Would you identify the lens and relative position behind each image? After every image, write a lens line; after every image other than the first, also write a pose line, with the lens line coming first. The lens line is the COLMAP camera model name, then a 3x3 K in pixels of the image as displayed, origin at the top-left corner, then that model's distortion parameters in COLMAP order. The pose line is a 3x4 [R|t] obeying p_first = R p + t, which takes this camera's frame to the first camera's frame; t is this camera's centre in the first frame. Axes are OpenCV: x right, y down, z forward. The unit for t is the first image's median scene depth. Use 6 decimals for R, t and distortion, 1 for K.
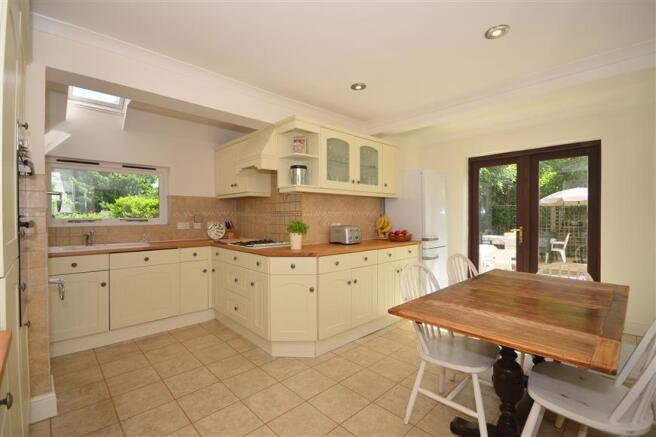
lens RADIAL K [[297.9, 0, 329.8], [0, 297.9, 218.3], [0, 0, 1]] dist [0.000792, -0.002824]
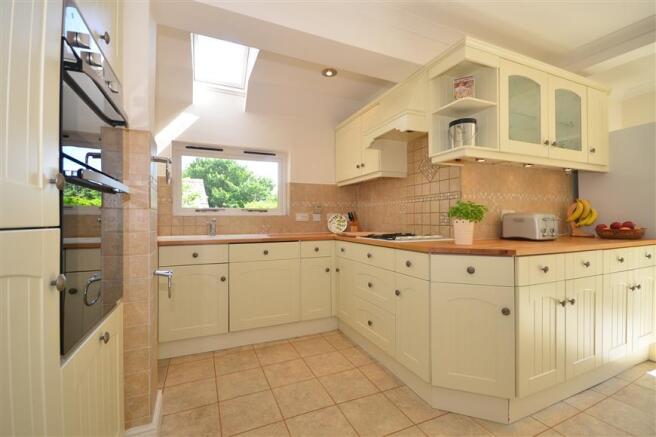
lens RADIAL K [[285.4, 0, 327.5], [0, 285.4, 219.0], [0, 0, 1]] dist [-0.010363, 0.000501]
pose [[0.942111, -0.003742, -0.335281, -0.163739], [-0.000516, 0.999920, -0.012611, 0.048739], [0.335302, 0.012054, 0.942034, 0.271474]]
